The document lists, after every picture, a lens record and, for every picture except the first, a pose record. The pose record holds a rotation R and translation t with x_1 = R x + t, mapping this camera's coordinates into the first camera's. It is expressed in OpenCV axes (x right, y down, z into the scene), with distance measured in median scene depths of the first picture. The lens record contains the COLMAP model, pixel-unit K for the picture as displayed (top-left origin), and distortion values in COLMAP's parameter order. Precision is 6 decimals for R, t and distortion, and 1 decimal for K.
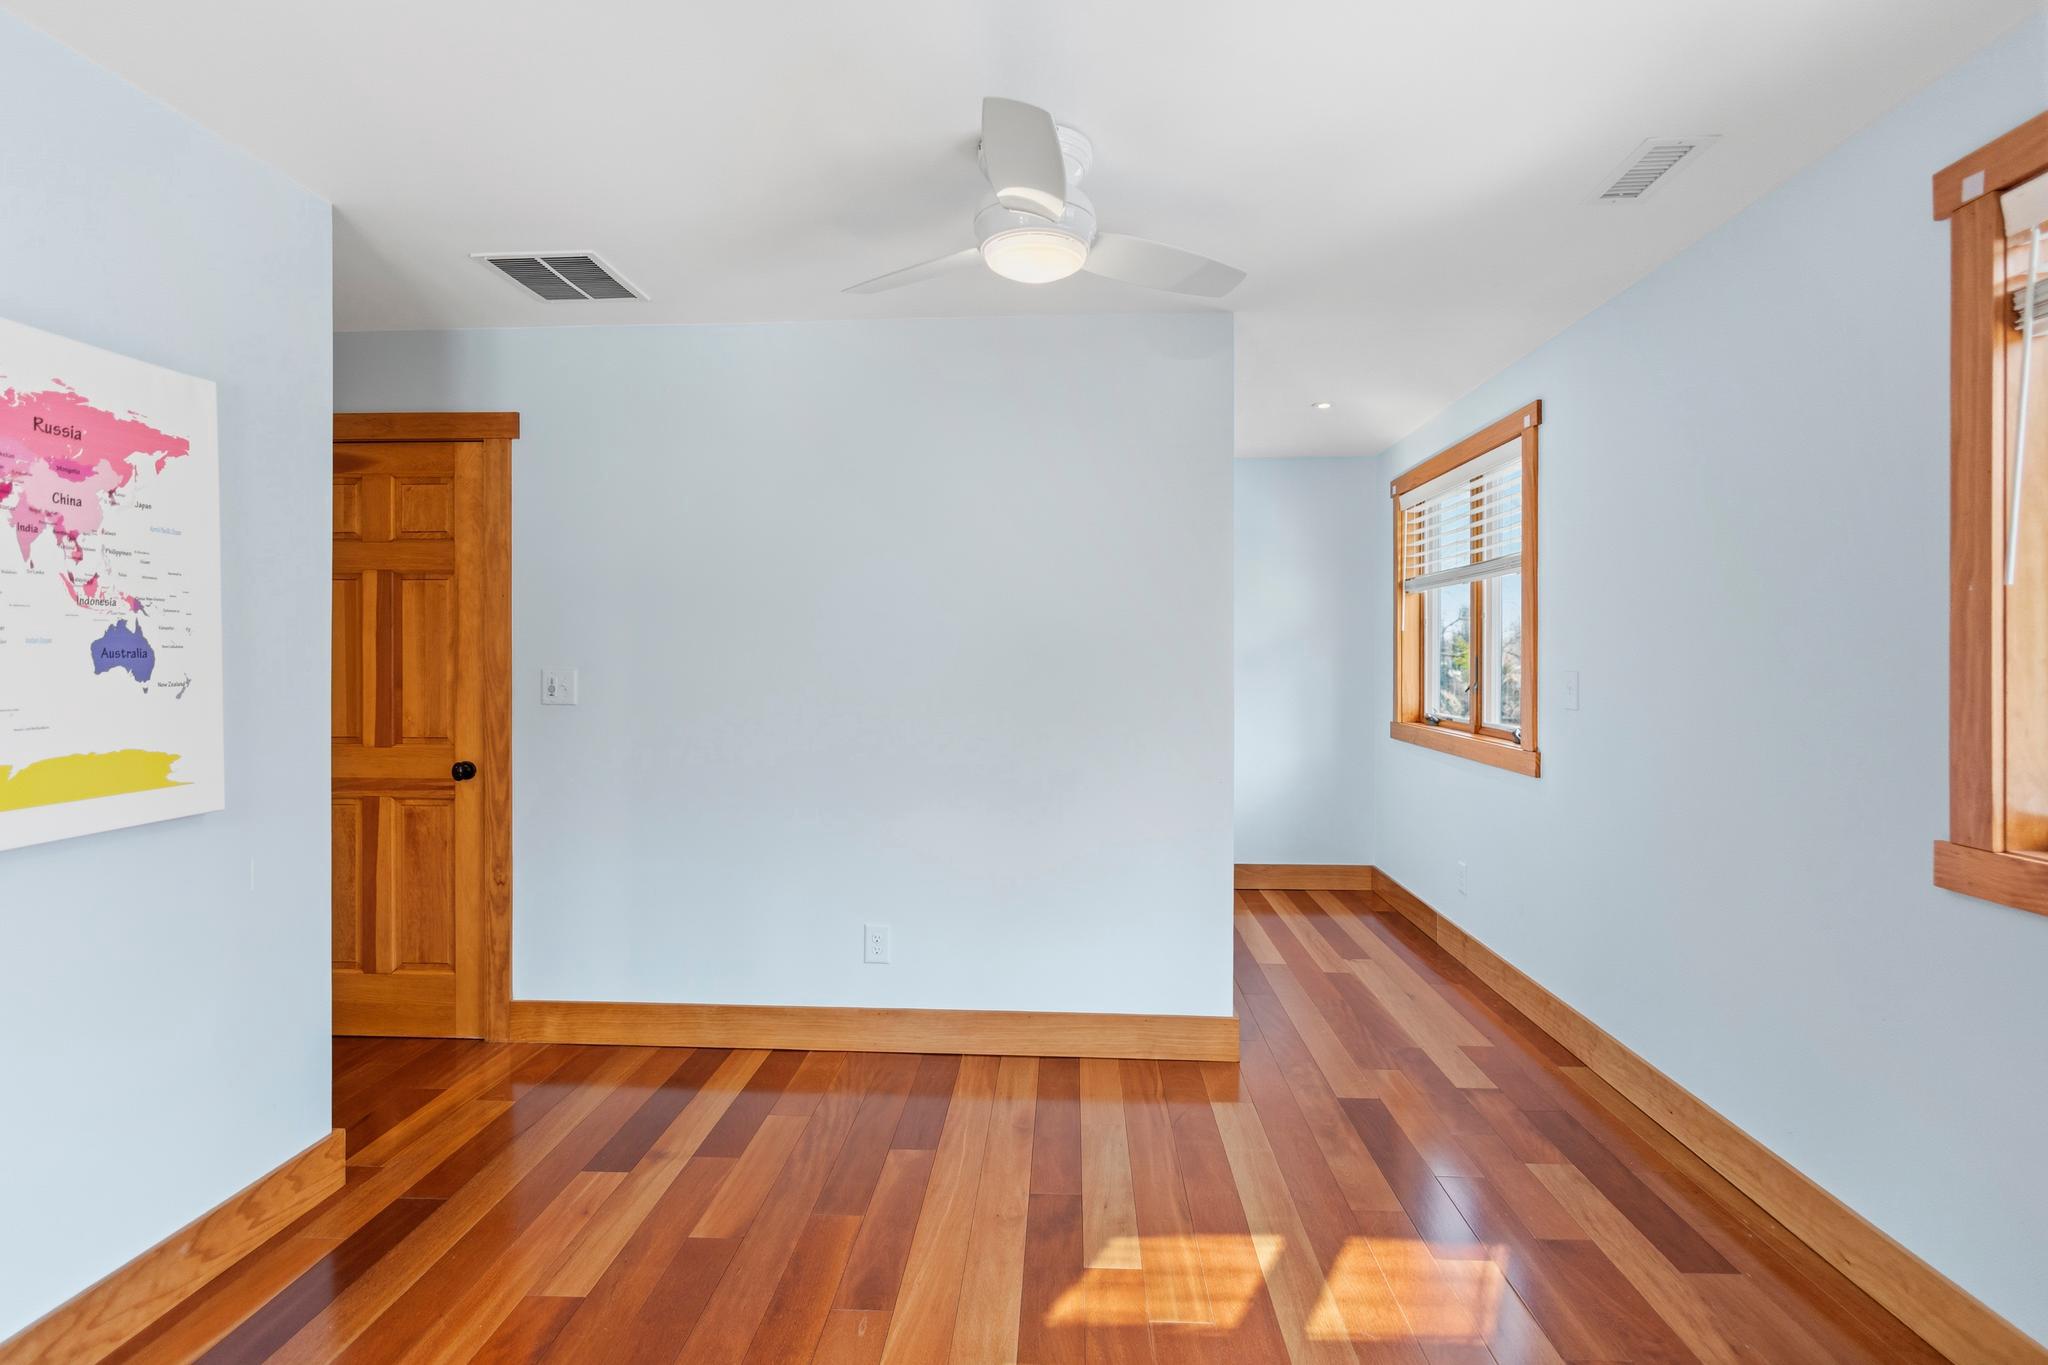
lens RADIAL K [[958.9, 0, 1020.3], [0, 958.9, 678.5], [0, 0, 1]] dist [0.002390, 0.000241]
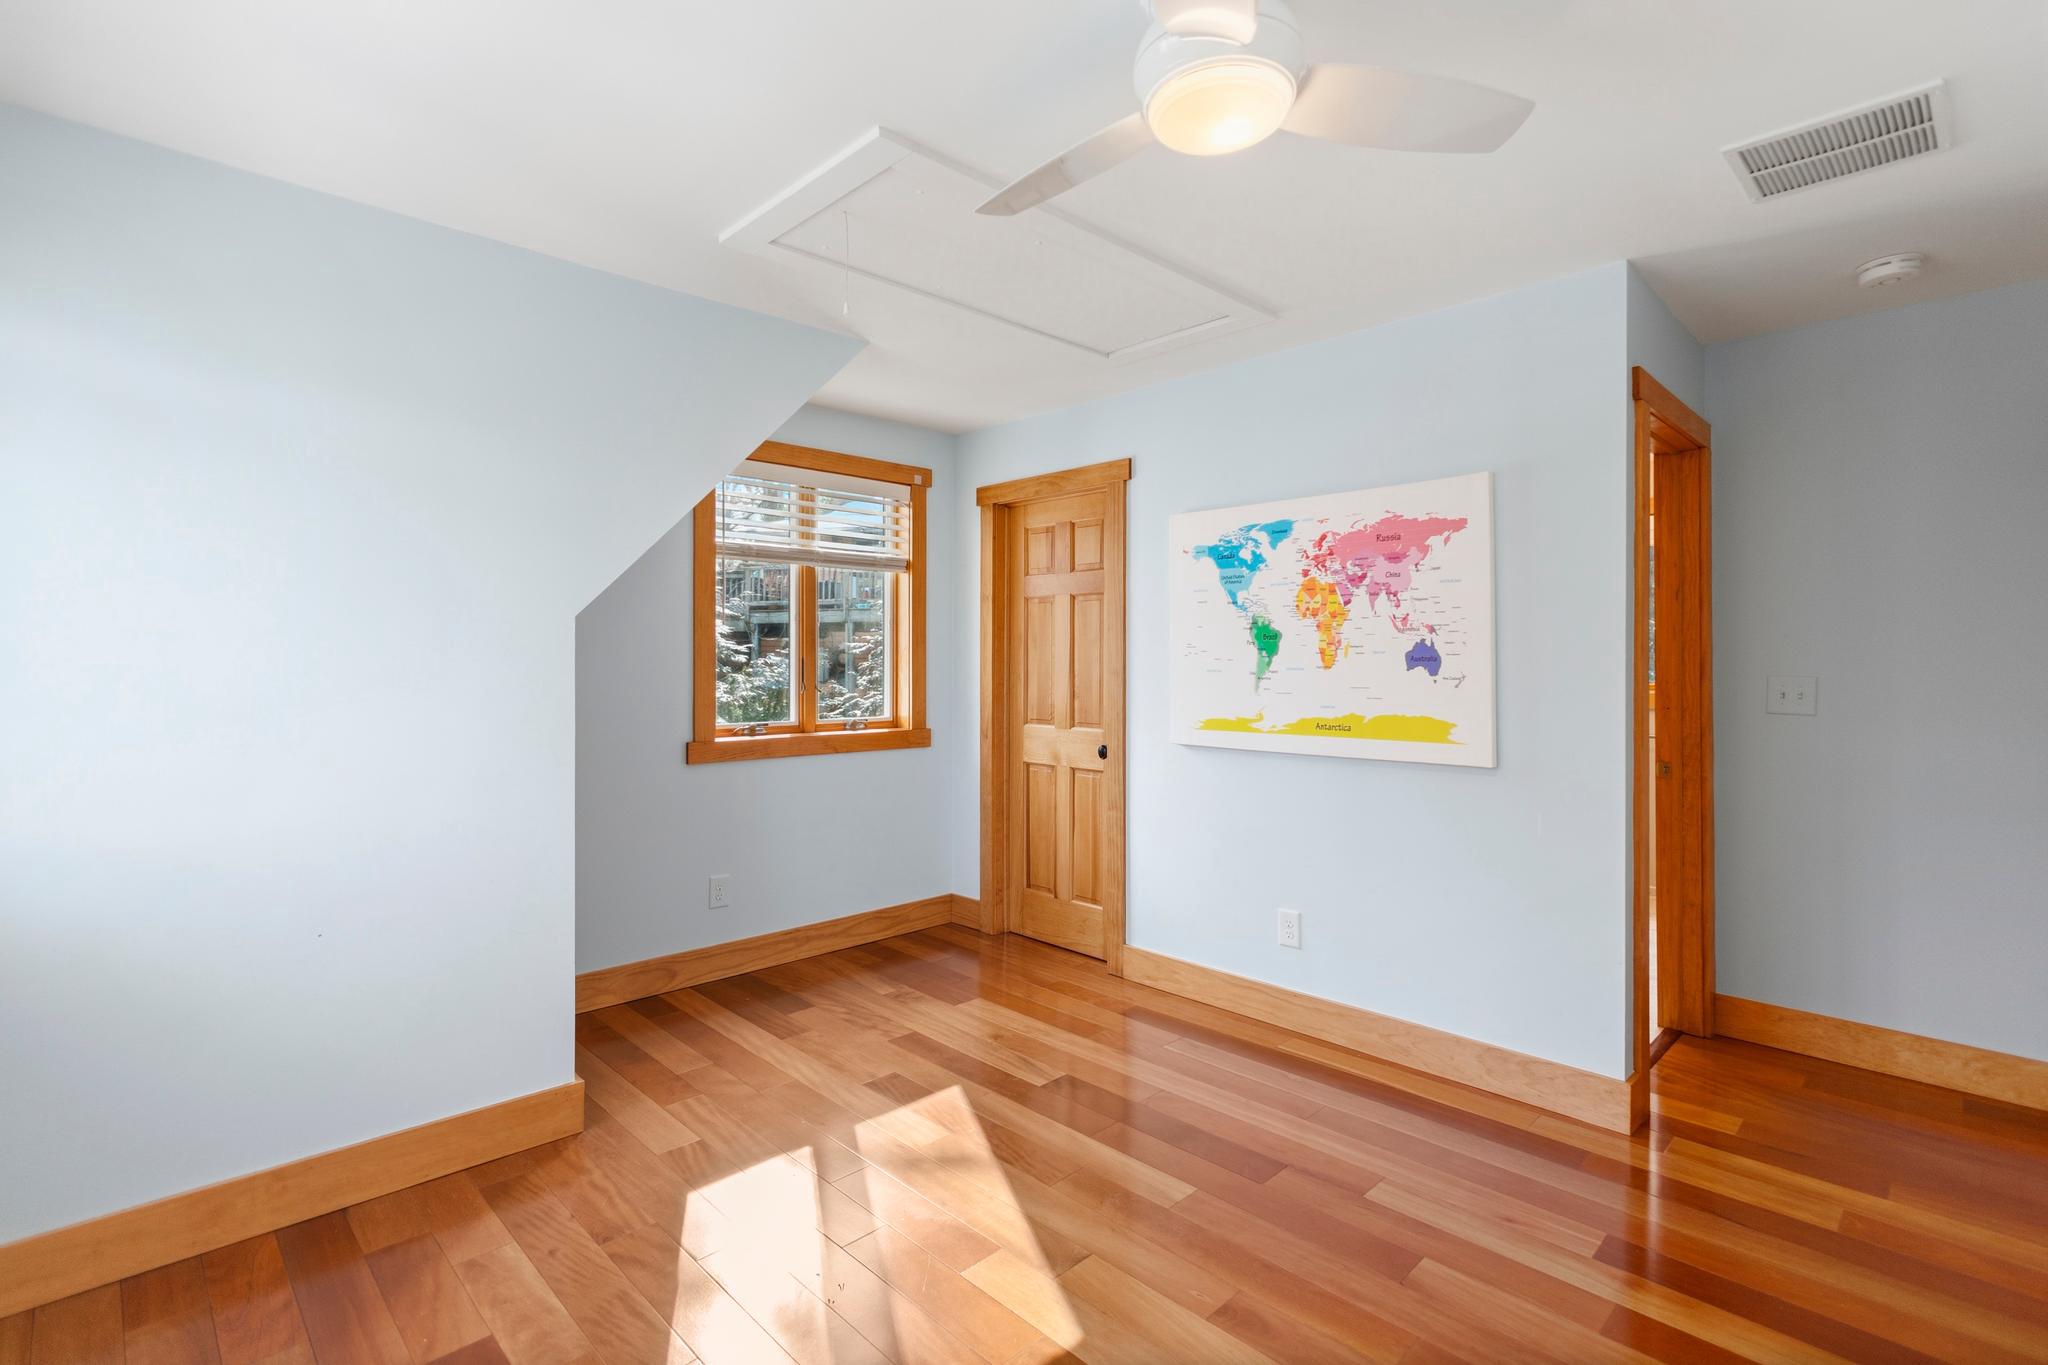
lens RADIAL K [[958.9, 0, 1025.9], [0, 958.9, 645.8], [0, 0, 1]] dist [0.002390, 0.000241]
pose [[-0.662302, 0.002064, -0.749234, 0.781676], [-0.008826, 0.999905, 0.010557, -0.060212], [0.749185, 0.013604, -0.662222, 1.585224]]
